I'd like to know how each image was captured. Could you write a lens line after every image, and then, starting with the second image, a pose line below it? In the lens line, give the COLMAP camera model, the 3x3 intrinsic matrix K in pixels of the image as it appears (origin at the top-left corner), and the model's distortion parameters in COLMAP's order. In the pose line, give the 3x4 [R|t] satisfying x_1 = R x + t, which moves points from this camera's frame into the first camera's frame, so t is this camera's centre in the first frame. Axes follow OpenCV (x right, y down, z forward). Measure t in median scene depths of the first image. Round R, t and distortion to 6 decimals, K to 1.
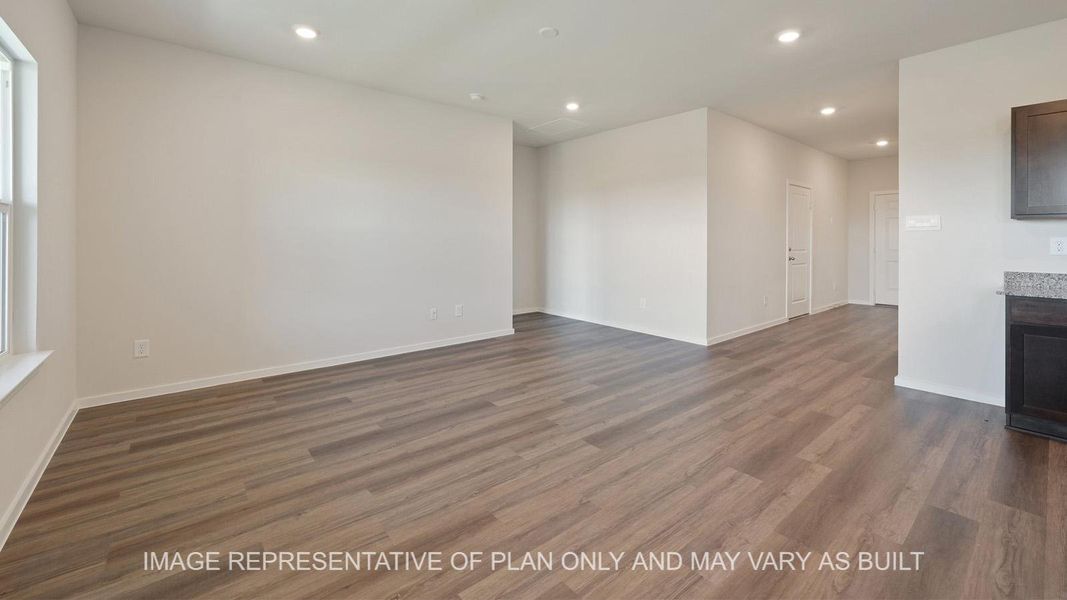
lens RADIAL K [[433.3, 0, 532.1], [0, 433.3, 237.1], [0, 0, 1]] dist [-0.000270, -0.000498]
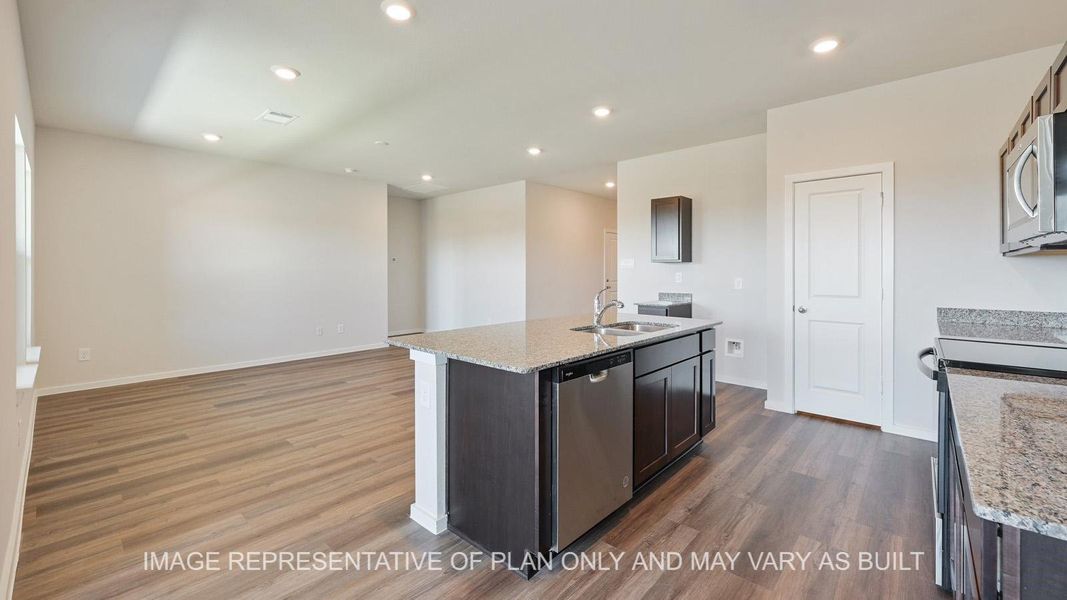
lens RADIAL K [[433.3, 0, 535.7], [0, 433.3, 273.2], [0, 0, 1]] dist [-0.000270, -0.000498]
pose [[0.988879, -0.005625, 0.148613, 0.230455], [0.004519, 0.999960, 0.007783, -0.008139], [-0.148651, -0.007025, 0.988865, -0.410046]]
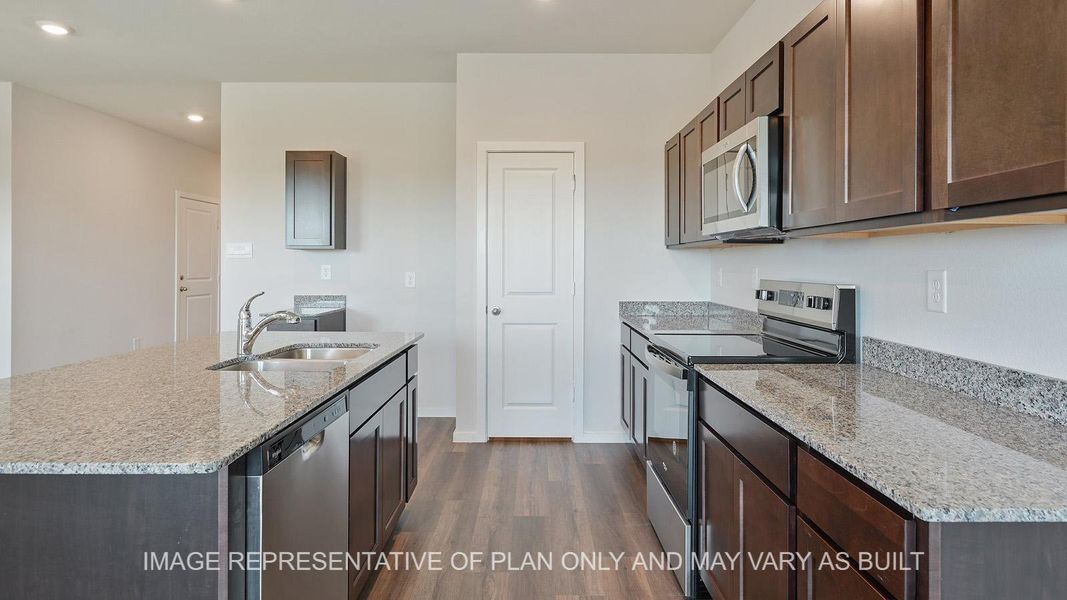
lens RADIAL K [[614.4, 0, 535.5], [0, 614.4, 262.4], [0, 0, 1]] dist [0.002956, -0.002237]
pose [[0.632856, -0.003708, 0.774261, 0.166343], [-0.000724, 0.999985, 0.005380, -0.009362], [-0.774269, -0.003965, 0.632844, -0.319015]]
